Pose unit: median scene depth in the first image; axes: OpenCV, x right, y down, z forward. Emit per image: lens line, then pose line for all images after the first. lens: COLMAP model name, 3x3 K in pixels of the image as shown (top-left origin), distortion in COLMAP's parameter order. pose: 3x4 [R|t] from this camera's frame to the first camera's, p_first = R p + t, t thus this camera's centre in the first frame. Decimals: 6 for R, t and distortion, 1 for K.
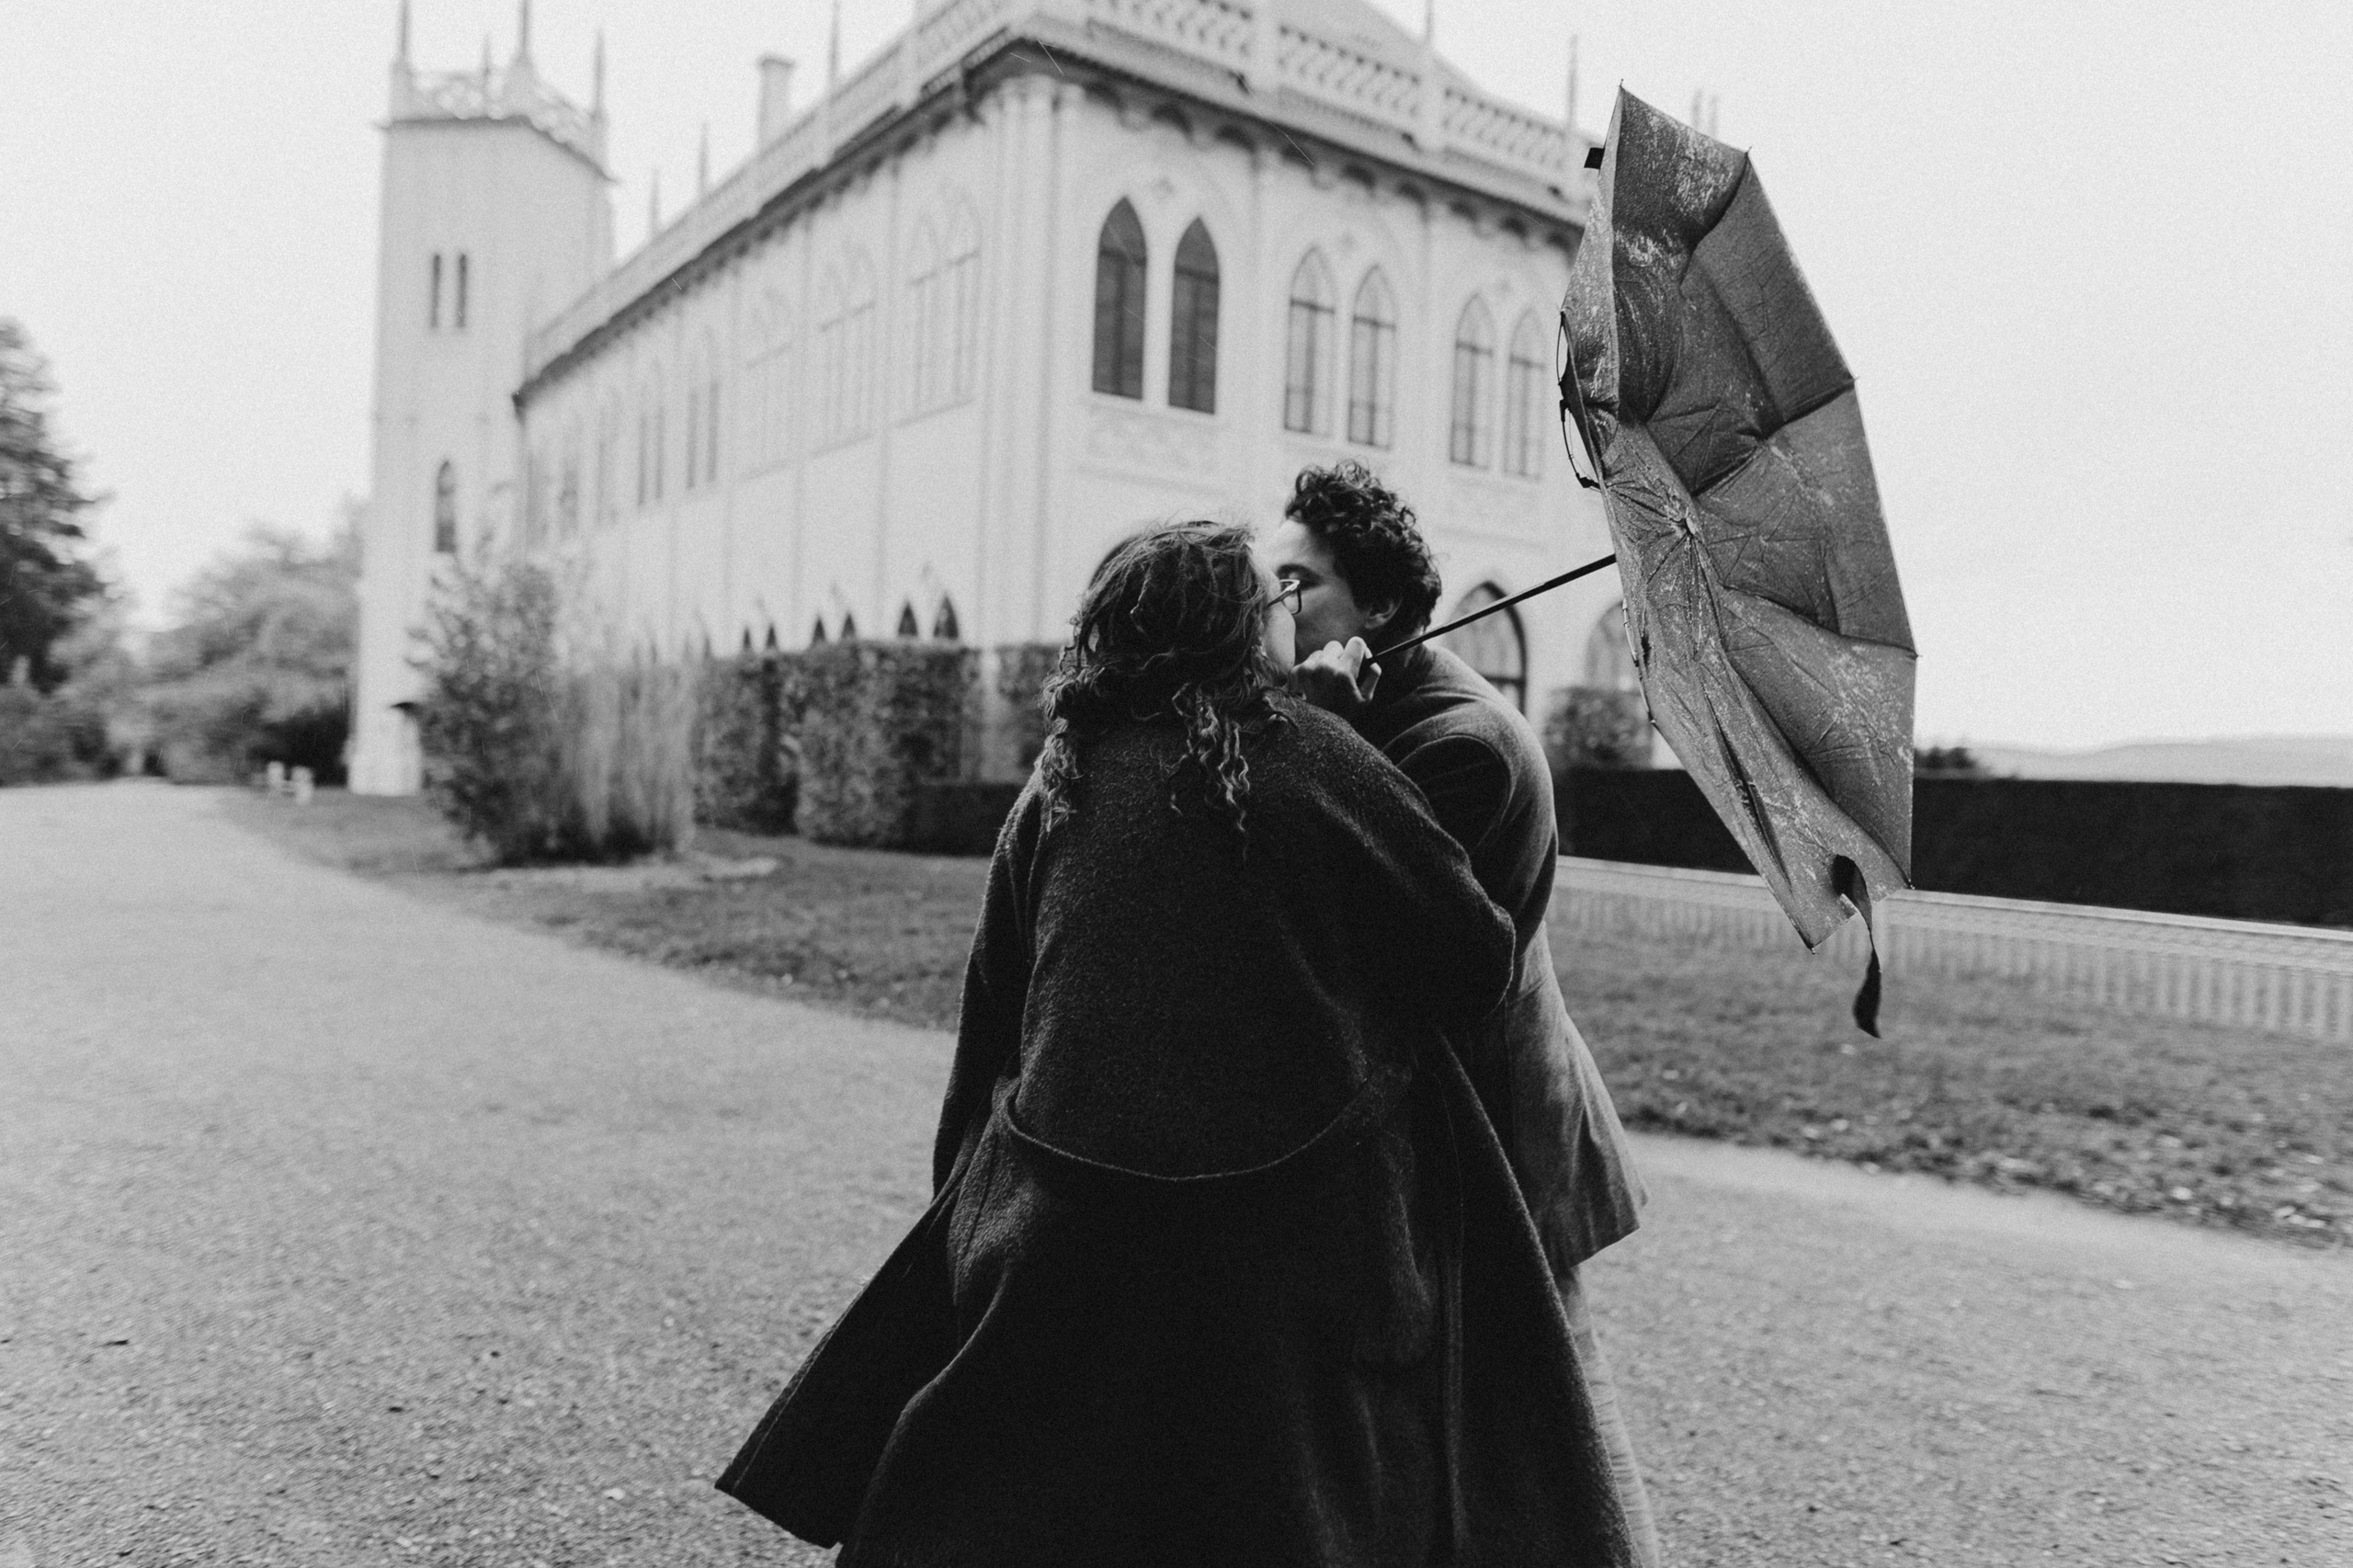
lens RADIAL K [[1623.4, 0, 1178.2], [0, 1623.4, 770.0], [0, 0, 1]] dist [0.000433, 0.003542]
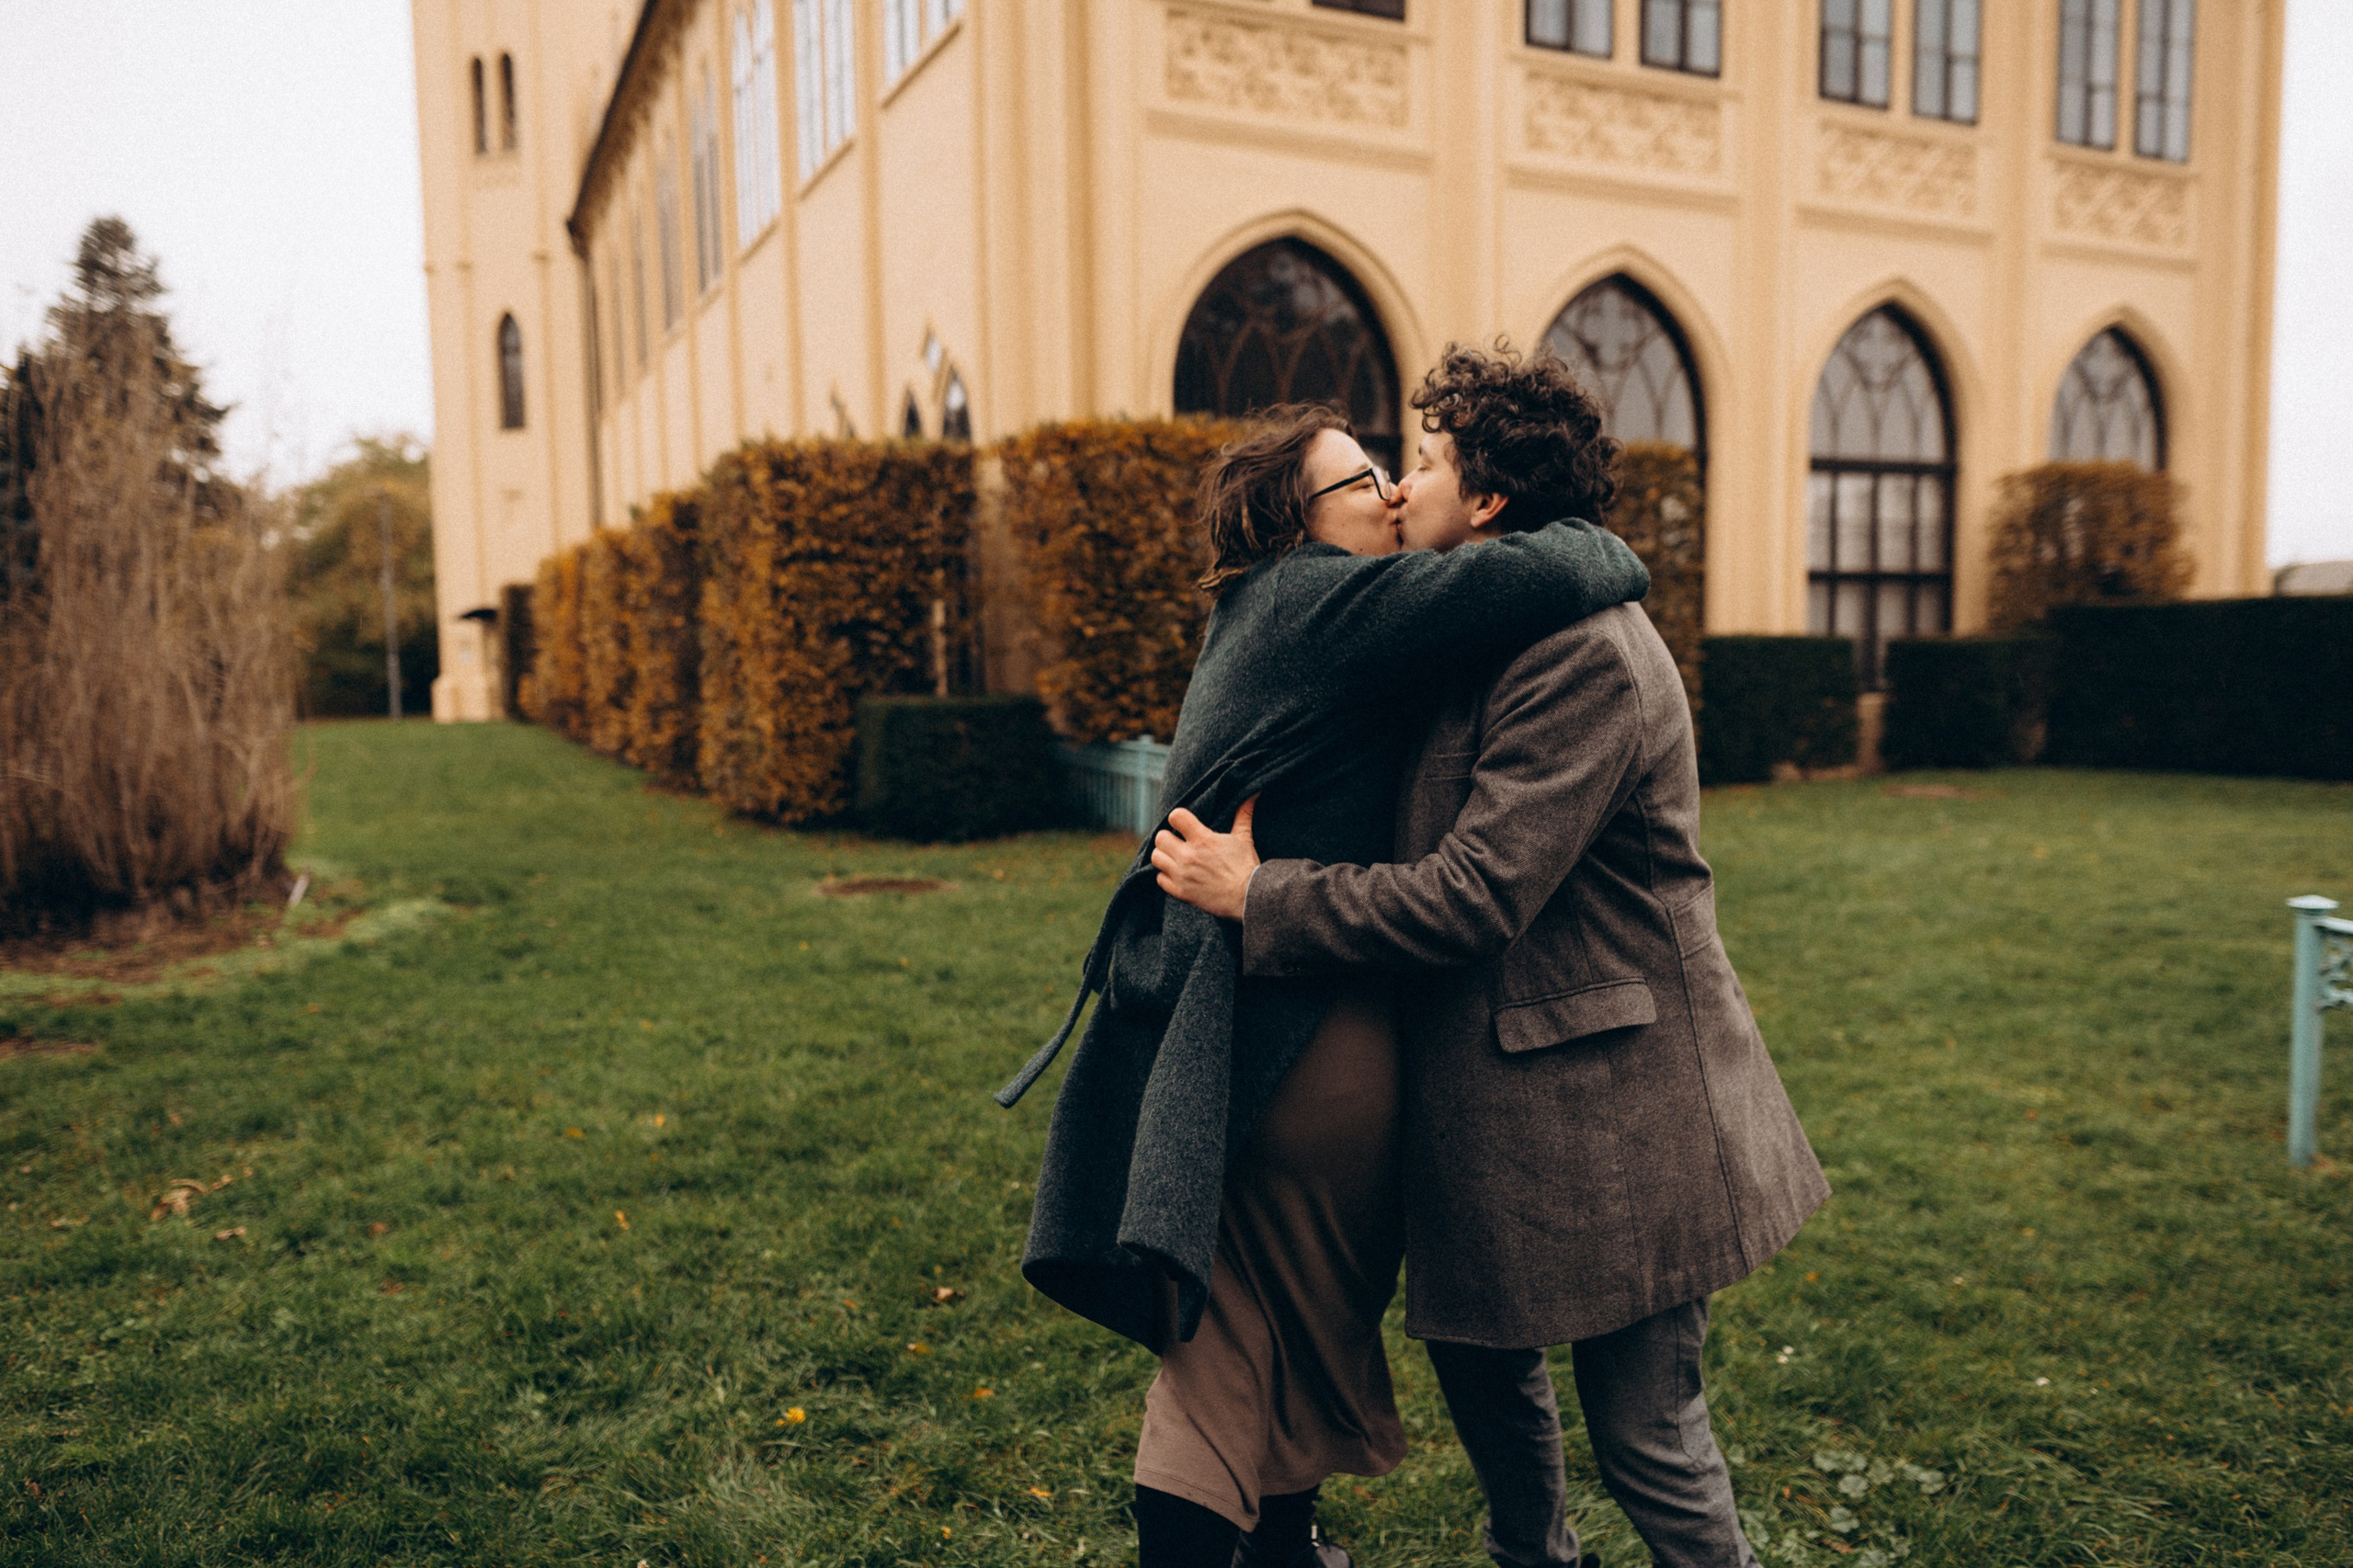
lens RADIAL K [[1622.6, 0, 1184.8], [0, 1622.6, 762.2], [0, 0, 1]] dist [-0.001329, 0.005087]
pose [[0.986164, -0.041907, -0.160388, 0.028159], [0.053872, 0.996021, 0.070991, -0.005247], [0.156774, -0.078650, 0.984498, 0.422298]]
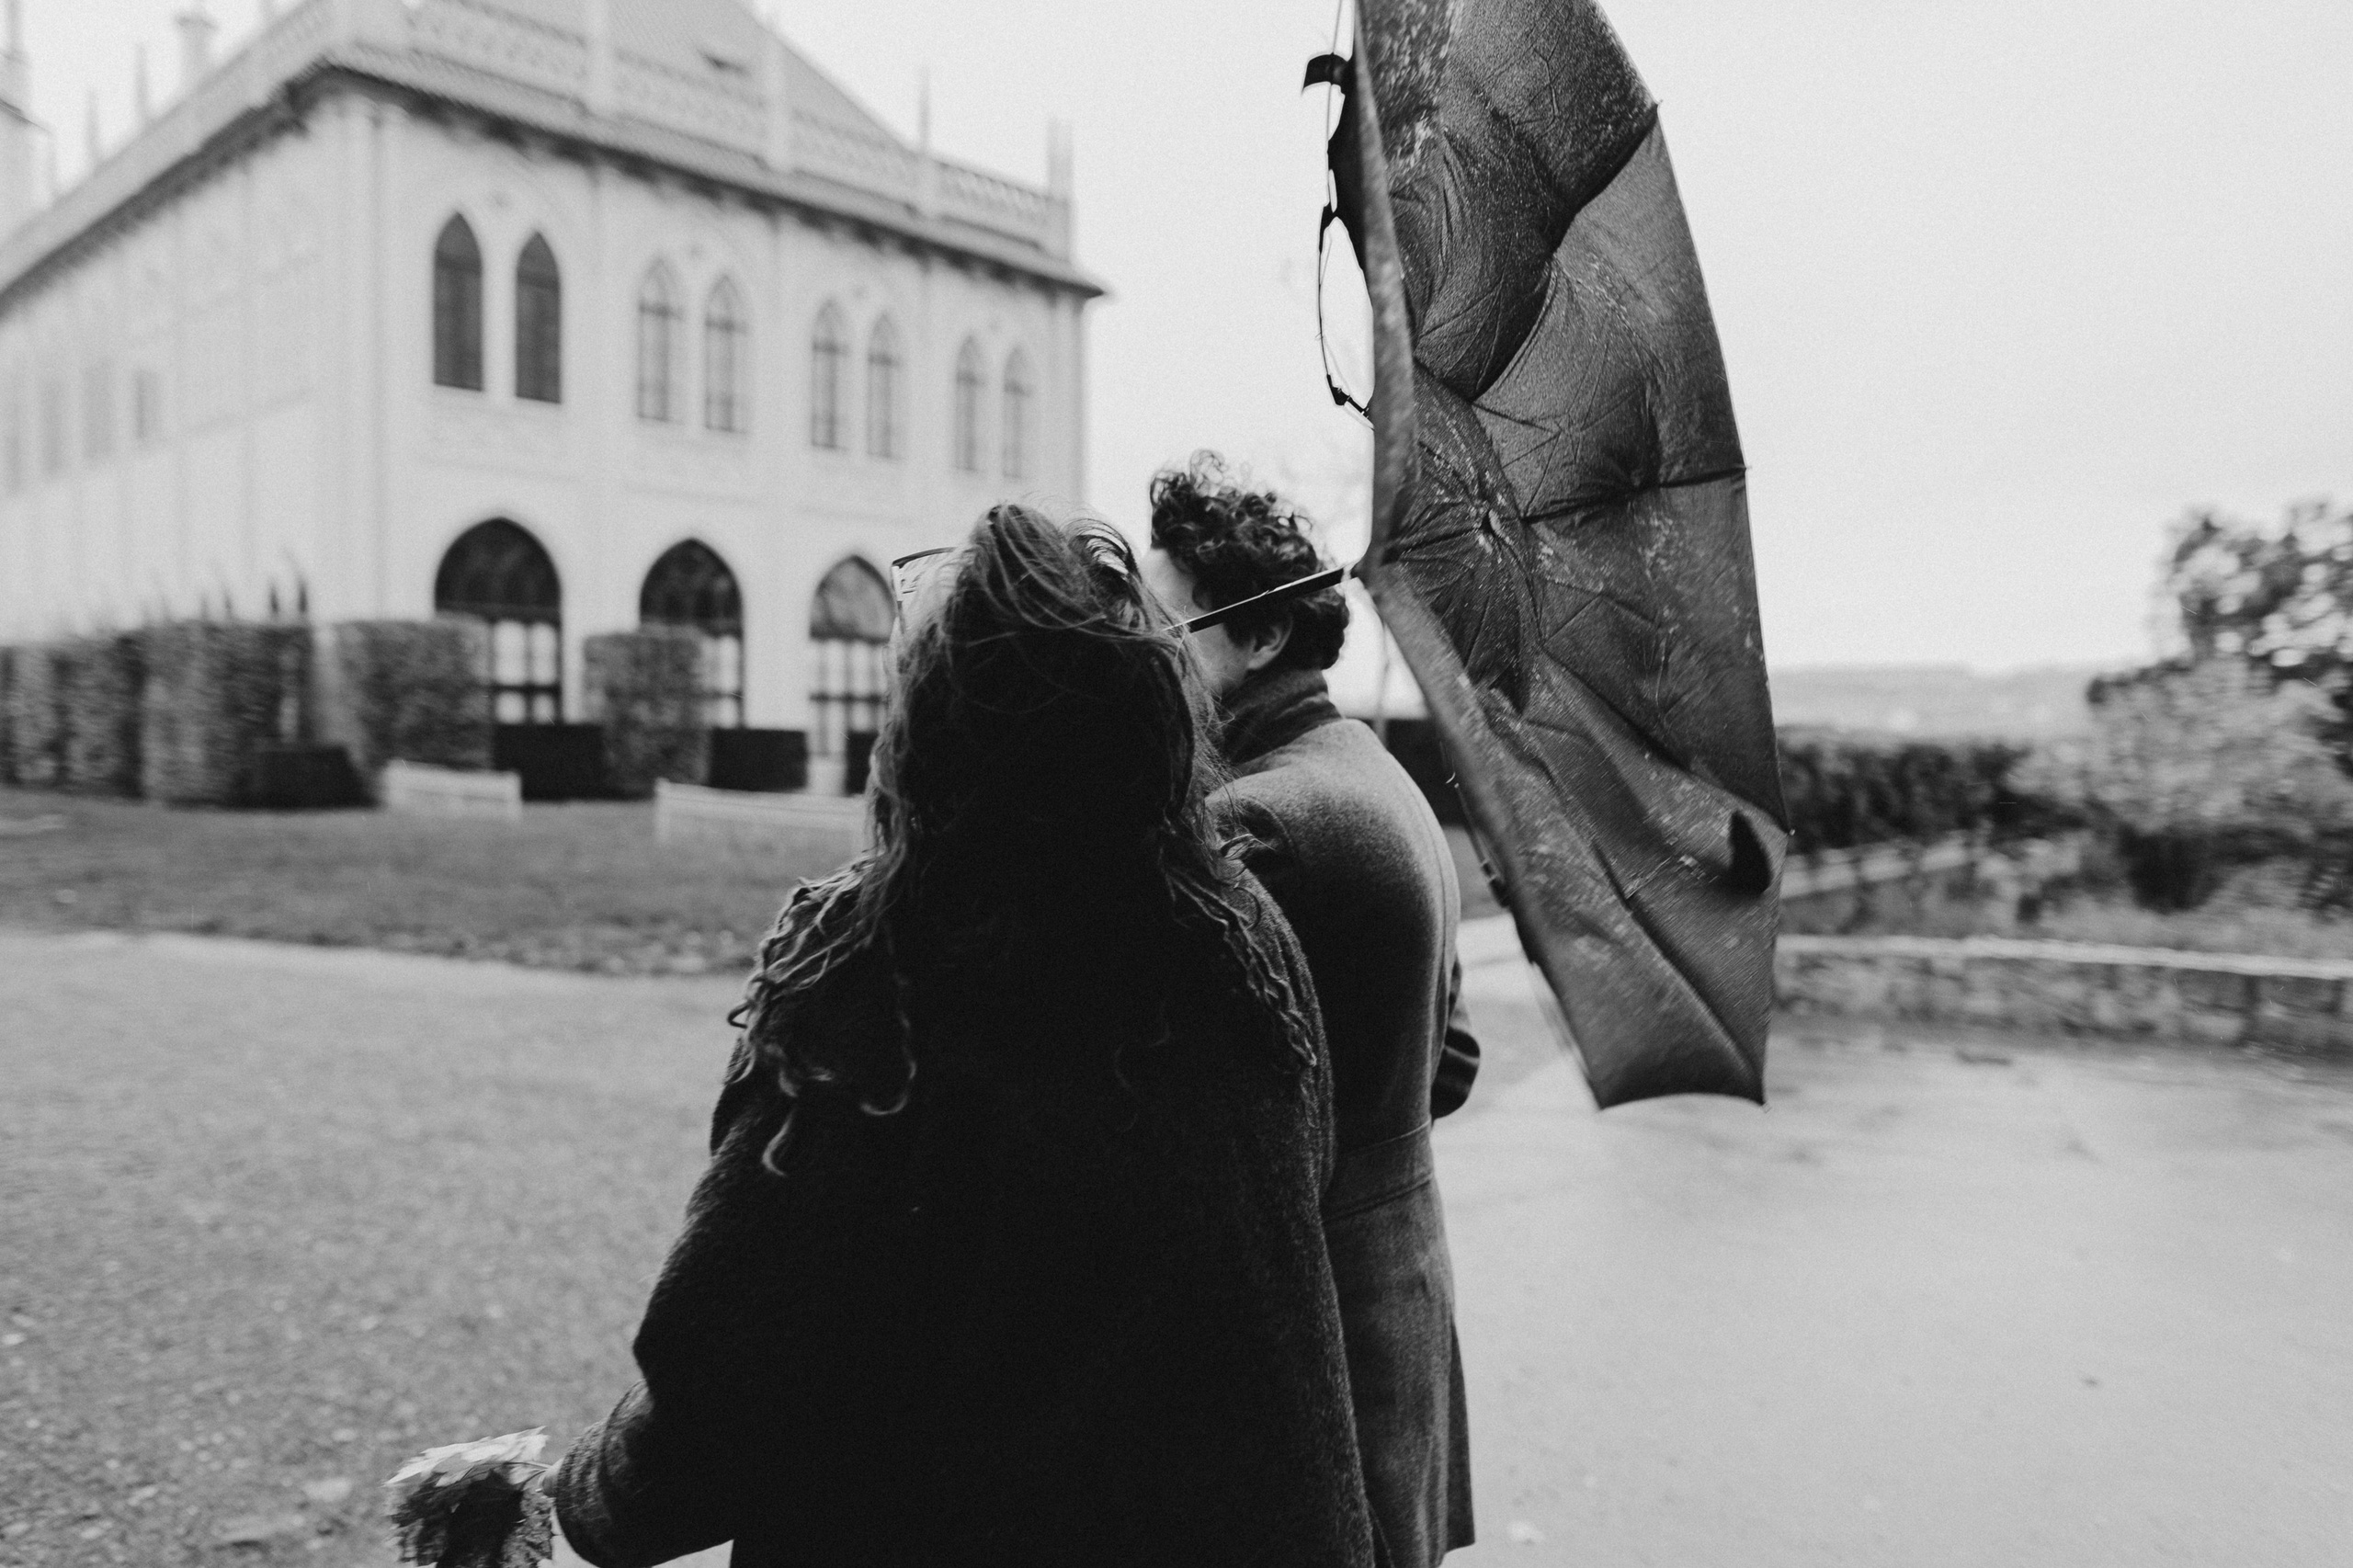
lens RADIAL K [[1616.8, 0, 1180.6], [0, 1616.8, 776.7], [0, 0, 1]] dist [-0.003485, 0.004011]
pose [[0.974811, -0.036517, 0.220022, 0.185359], [0.028944, 0.998876, 0.037545, 0.003947], [-0.221146, -0.030231, 0.974772, -0.180632]]
